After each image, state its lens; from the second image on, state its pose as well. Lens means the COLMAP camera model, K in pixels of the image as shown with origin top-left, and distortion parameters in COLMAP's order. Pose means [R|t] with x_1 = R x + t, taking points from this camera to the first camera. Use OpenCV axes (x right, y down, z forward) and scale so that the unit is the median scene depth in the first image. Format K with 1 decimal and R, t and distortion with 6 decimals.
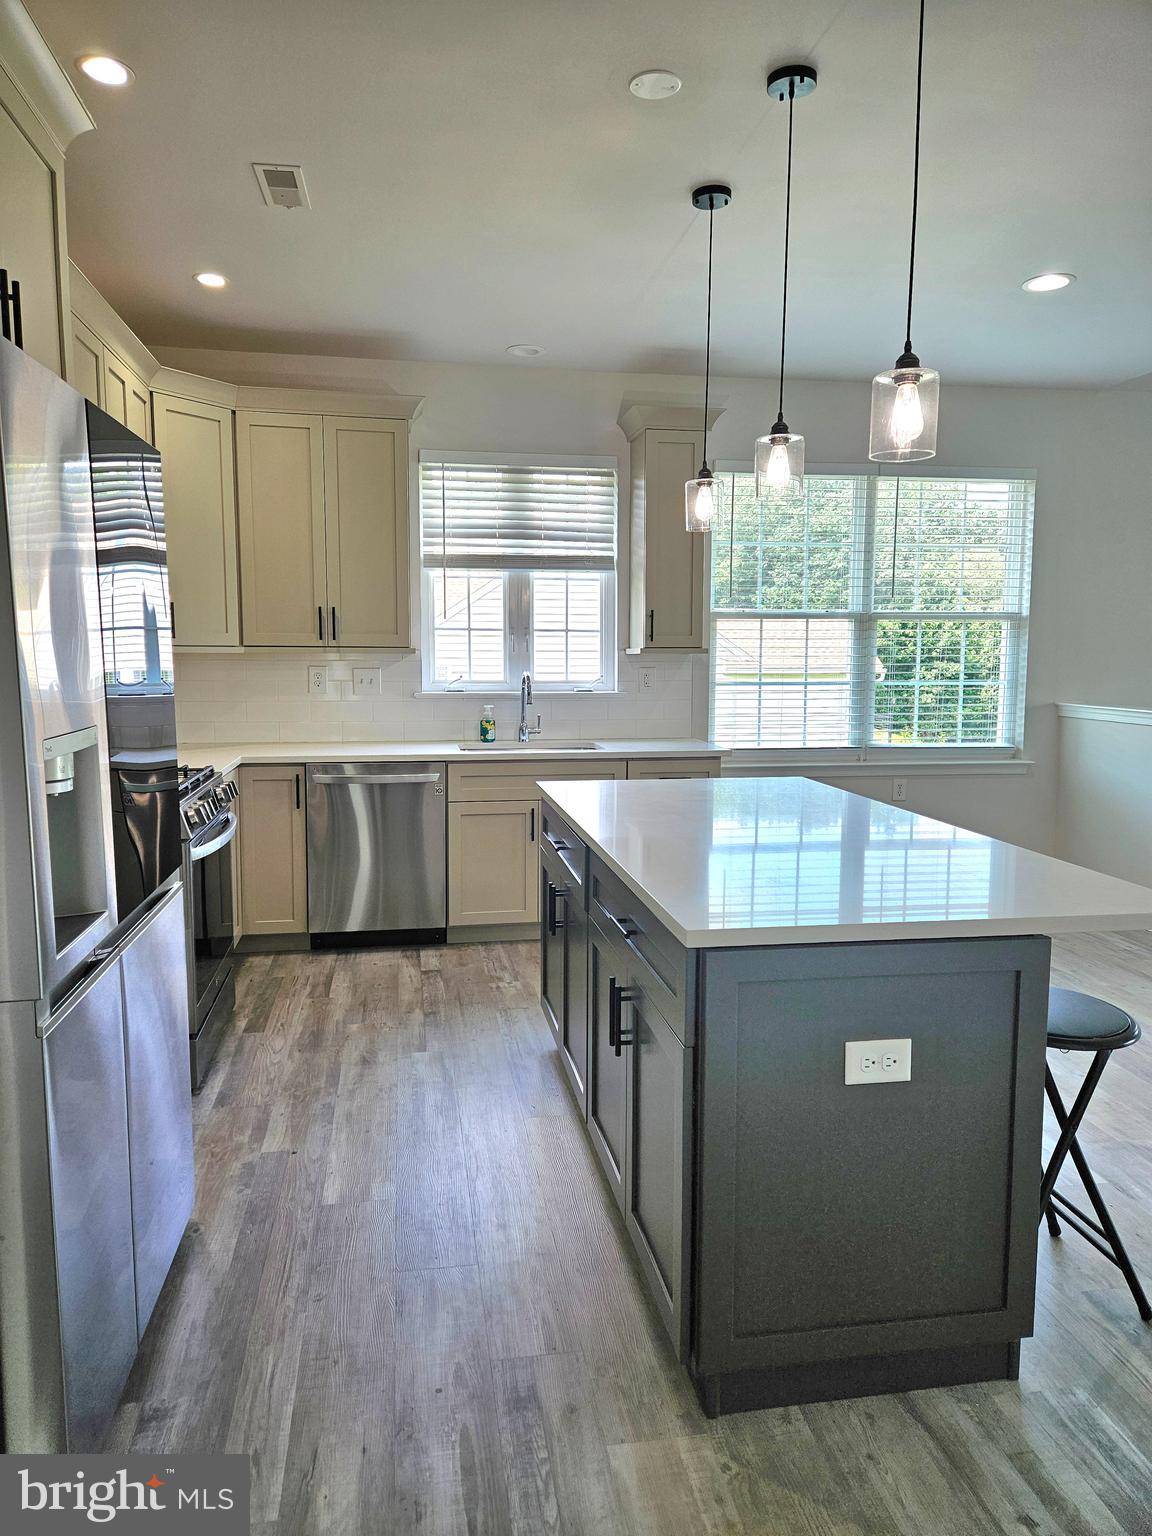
lens RADIAL K [[1034.4, 0, 549.7], [0, 1034.4, 761.8], [0, 0, 1]] dist [0.087850, -0.071857]
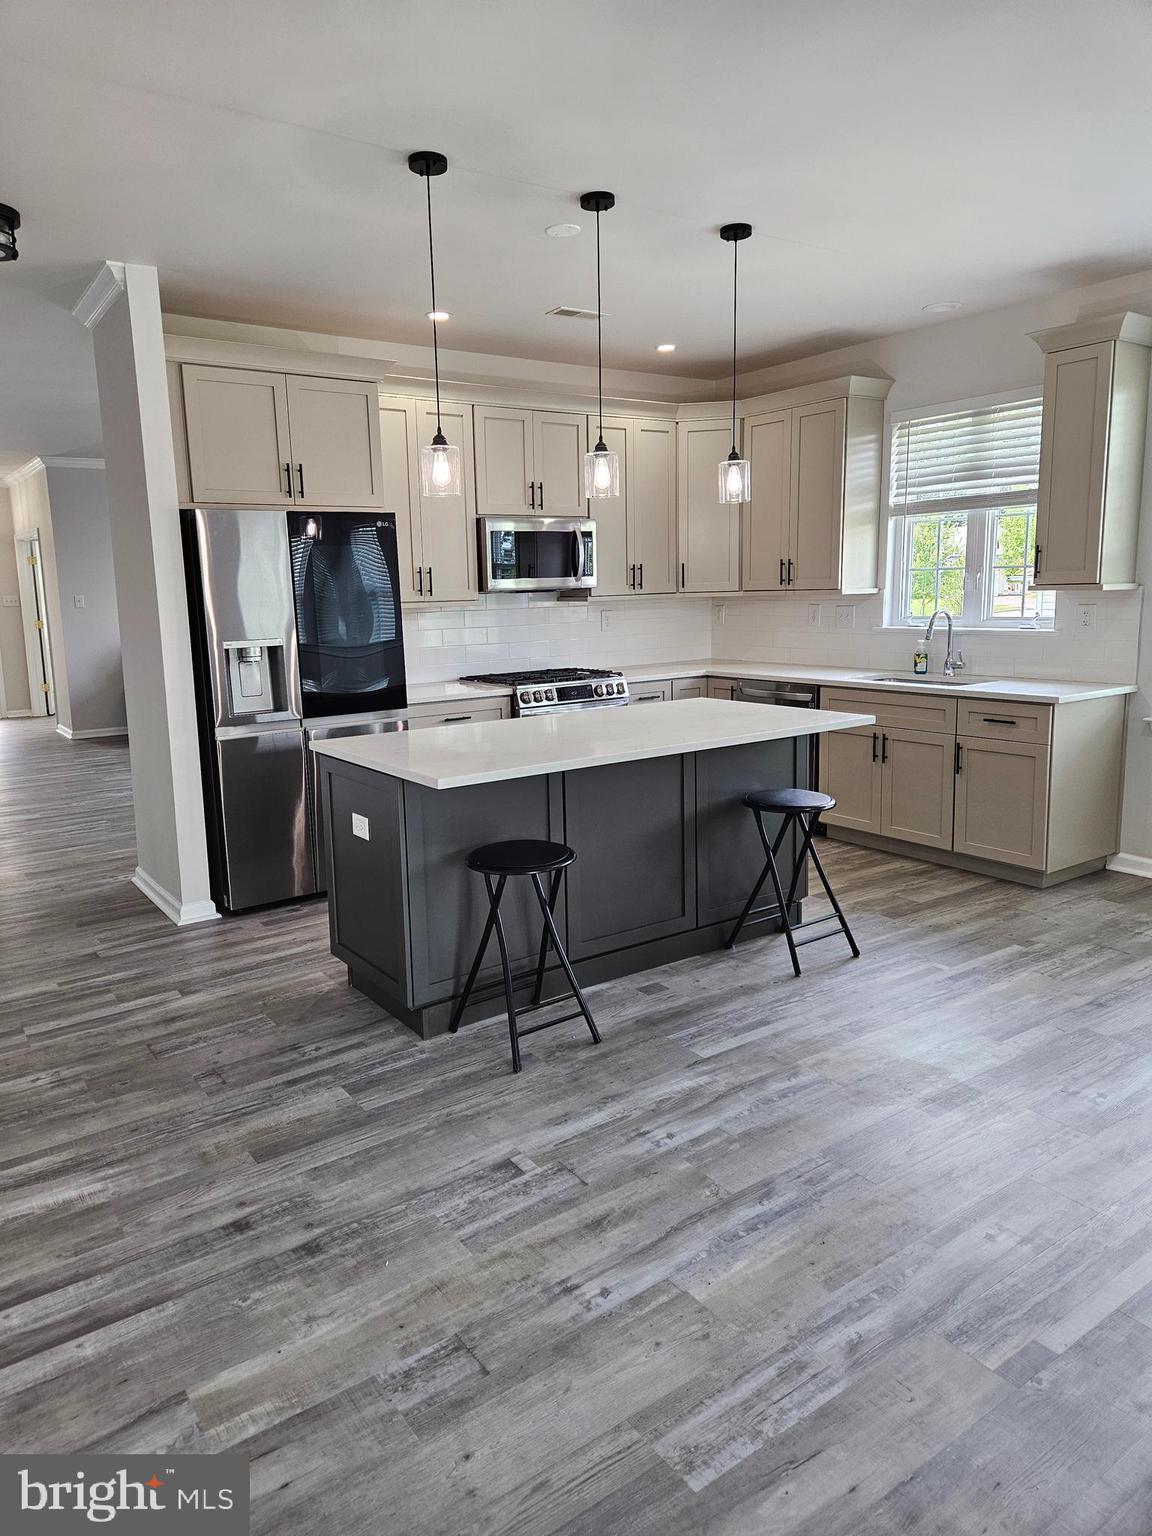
lens RADIAL K [[1026.6, 0, 548.8], [0, 1026.6, 744.3], [0, 0, 1]] dist [0.089404, -0.070286]
pose [[0.416986, 0.126139, -0.900118, 0.775014], [-0.072788, 0.991777, 0.105264, -0.032201], [0.905994, 0.021625, 0.422738, 0.183545]]
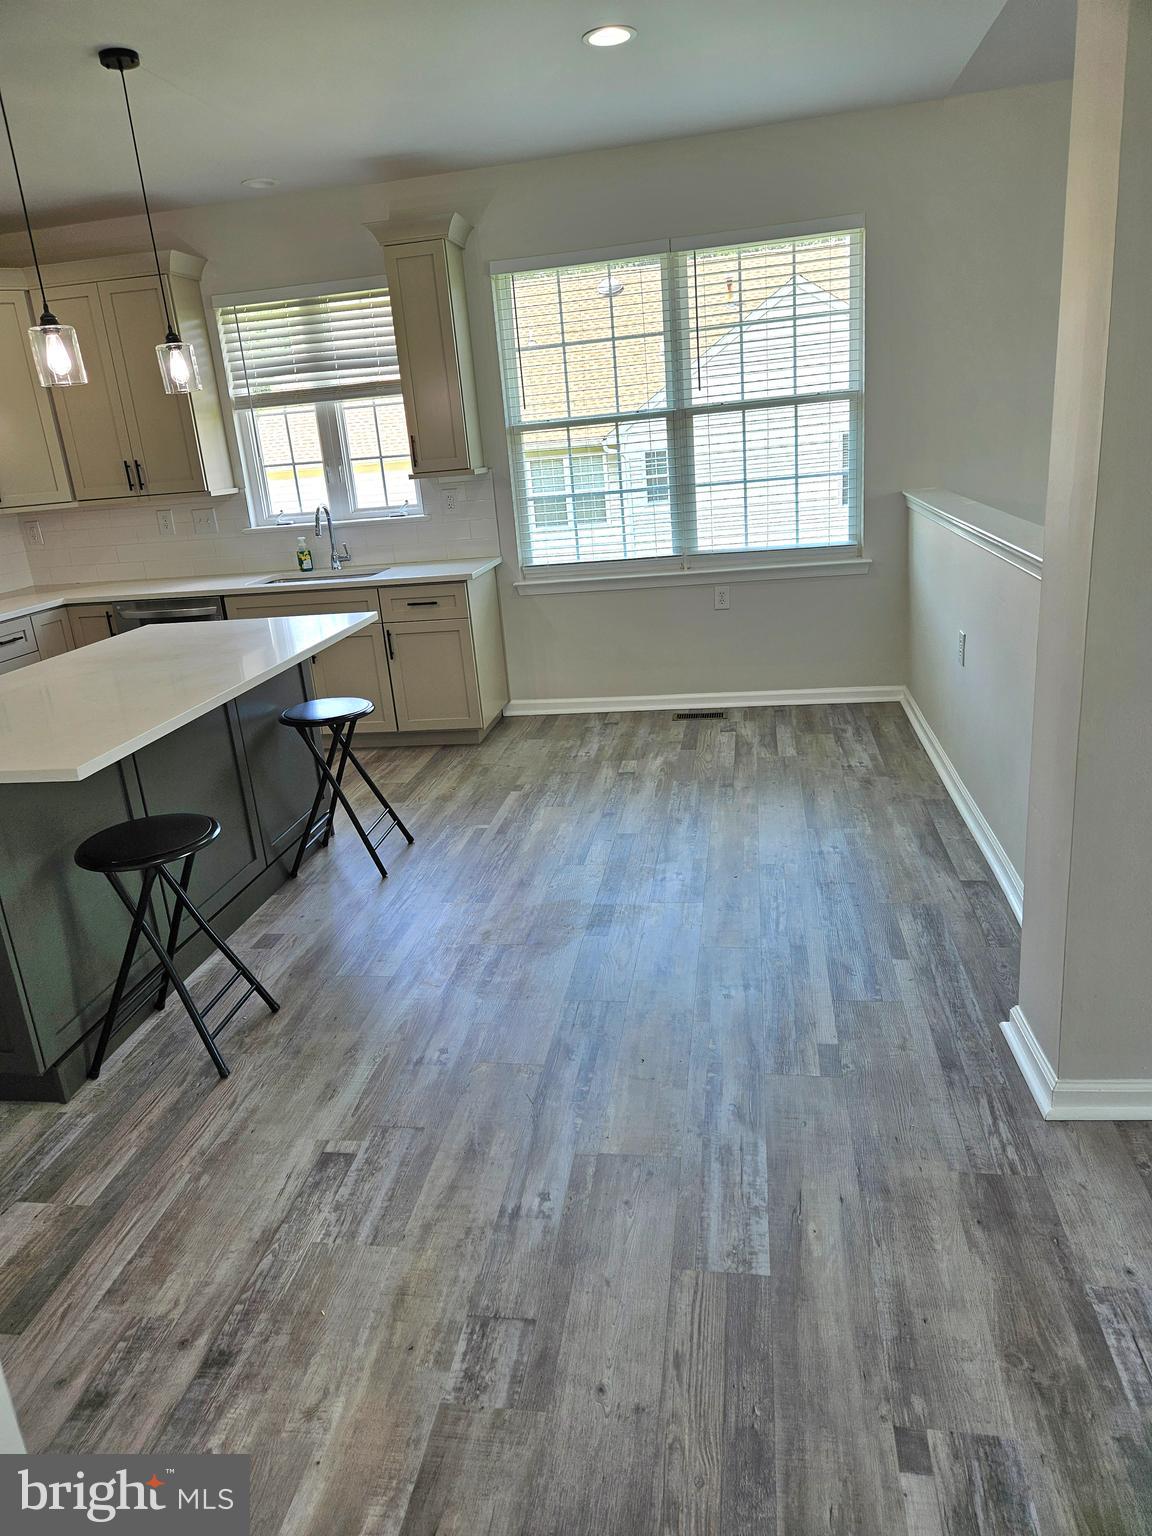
lens RADIAL K [[1034.4, 0, 549.7], [0, 1034.4, 761.8], [0, 0, 1]] dist [0.087850, -0.071857]
pose [[0.935408, 0.019600, -0.353028, 0.580200], [0.054982, 0.978253, 0.199997, -0.028394], [0.349270, -0.206489, 0.913987, 0.033482]]
